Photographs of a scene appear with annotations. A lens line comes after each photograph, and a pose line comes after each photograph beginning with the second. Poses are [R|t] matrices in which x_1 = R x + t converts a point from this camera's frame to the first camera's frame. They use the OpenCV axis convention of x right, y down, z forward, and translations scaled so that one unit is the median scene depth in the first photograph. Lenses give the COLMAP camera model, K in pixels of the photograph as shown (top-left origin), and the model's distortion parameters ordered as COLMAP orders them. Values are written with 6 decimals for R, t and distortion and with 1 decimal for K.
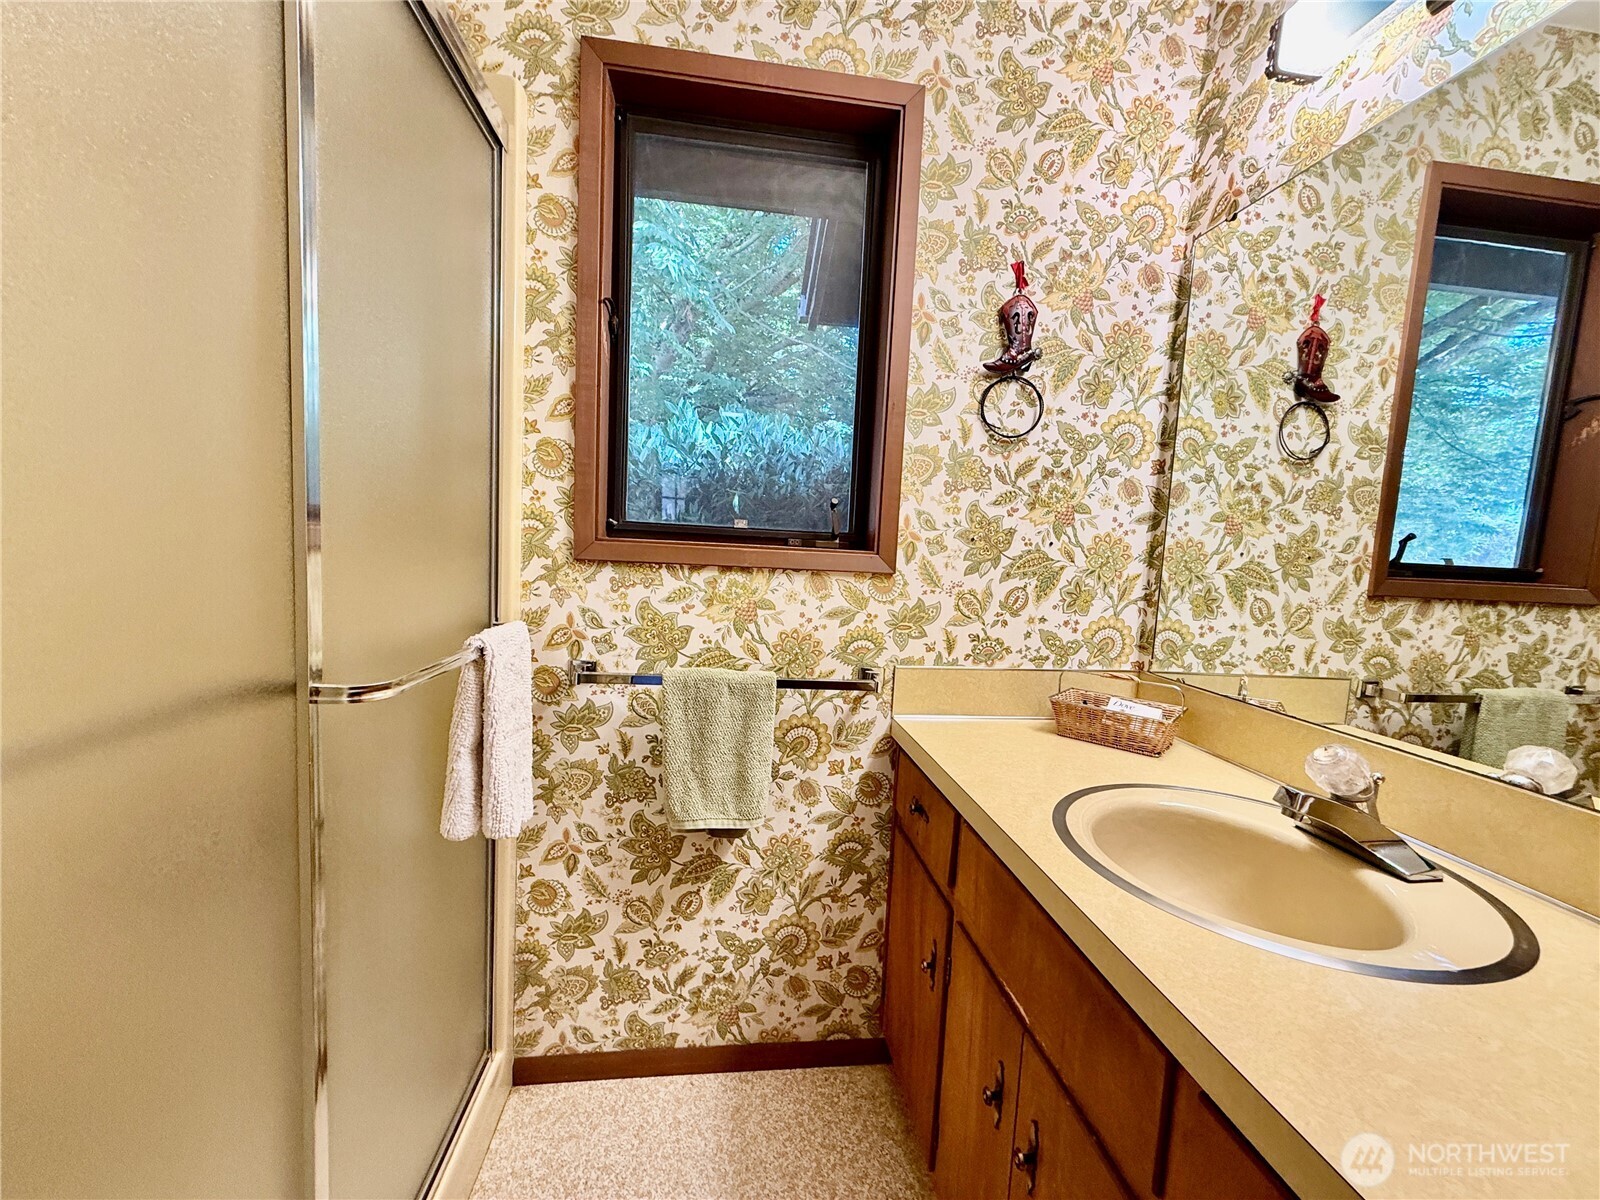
lens RADIAL K [[642.5, 0, 800.2], [0, 642.5, 602.6], [0, 0, 1]] dist [-0.000020, -0.000013]
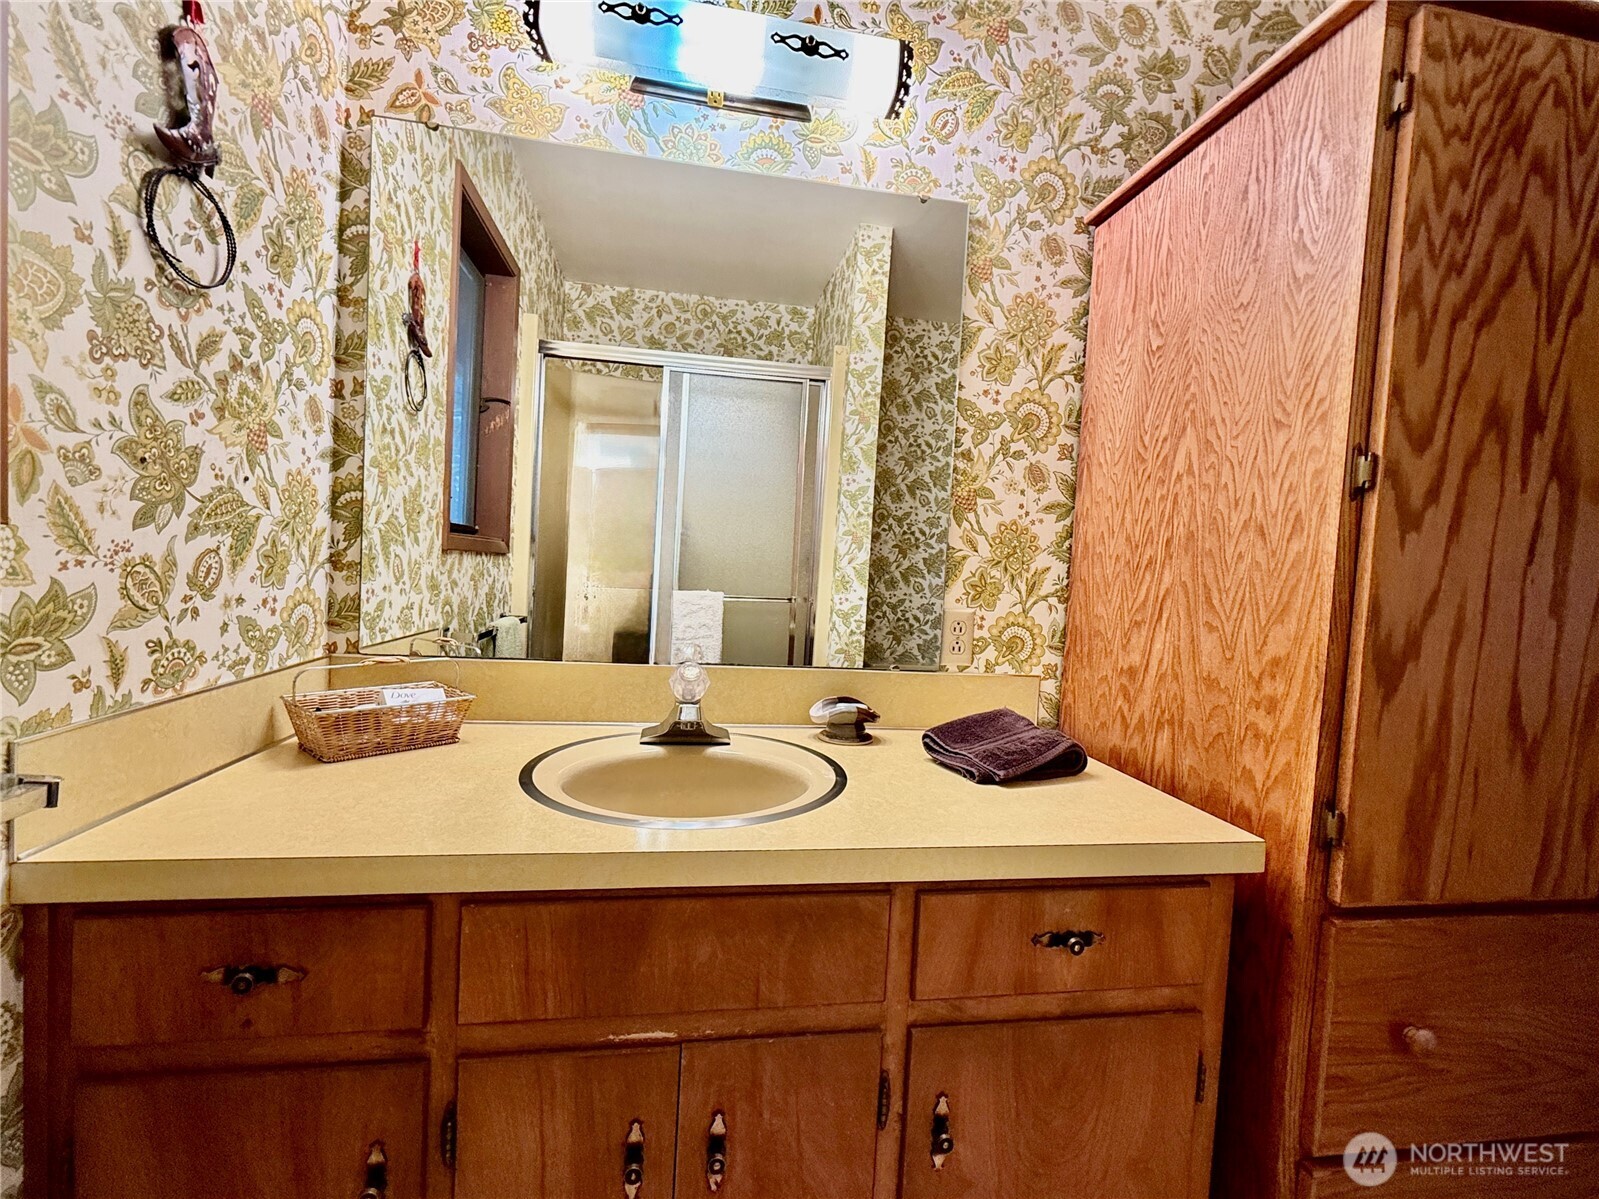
lens RADIAL K [[694.5, 0, 798.7], [0, 694.5, 600.9], [0, 0, 1]] dist [-0.001797, -0.000402]
pose [[-0.039622, -0.098673, 0.994331, -0.321536], [0.036521, 0.994304, 0.100125, -0.020927], [-0.998547, 0.040281, -0.035793, 0.490483]]
